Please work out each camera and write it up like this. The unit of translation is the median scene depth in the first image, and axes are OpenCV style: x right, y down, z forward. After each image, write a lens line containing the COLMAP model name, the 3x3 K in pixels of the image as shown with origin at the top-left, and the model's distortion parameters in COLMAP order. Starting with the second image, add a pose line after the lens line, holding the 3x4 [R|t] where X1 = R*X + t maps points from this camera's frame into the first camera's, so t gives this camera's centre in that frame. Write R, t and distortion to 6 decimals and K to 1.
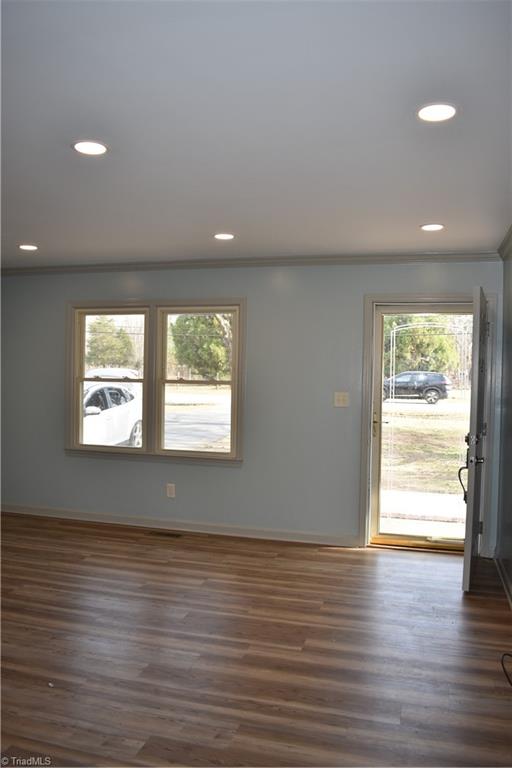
lens RADIAL K [[600.8, 0, 256.1], [0, 600.8, 384.1], [0, 0, 1]] dist [-0.084664, -0.000940]
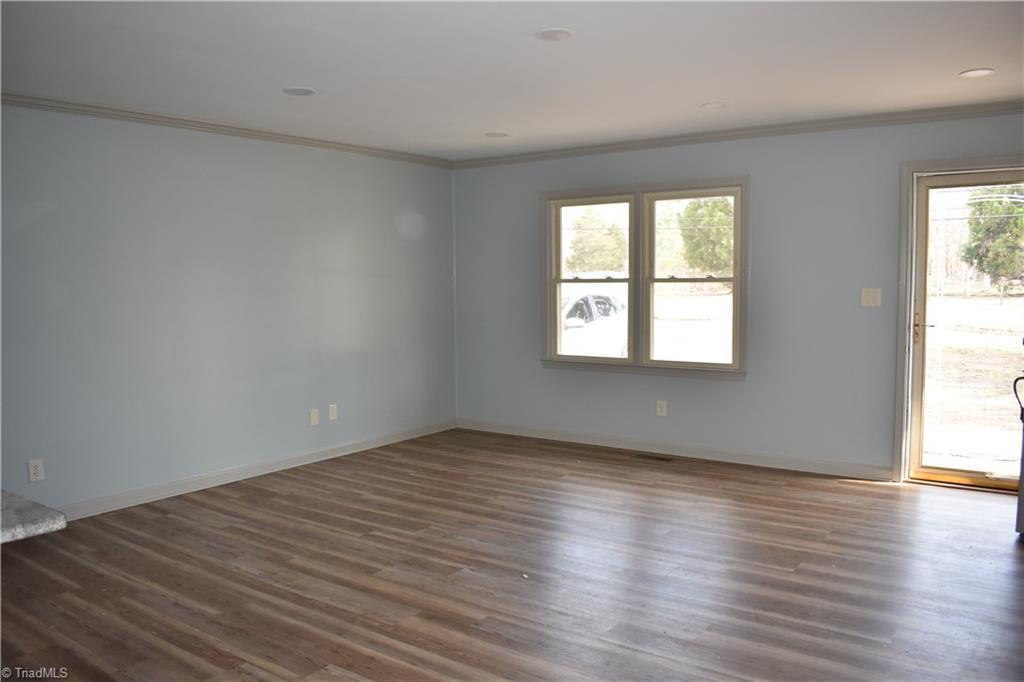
lens RADIAL K [[801.1, 0, 510.2], [0, 801.1, 341.2], [0, 0, 1]] dist [-0.084664, -0.000940]
pose [[0.938406, -0.000650, -0.345535, 0.054927], [0.020206, 0.998390, 0.052998, 0.019744], [0.344944, -0.056715, 0.936908, -0.154491]]
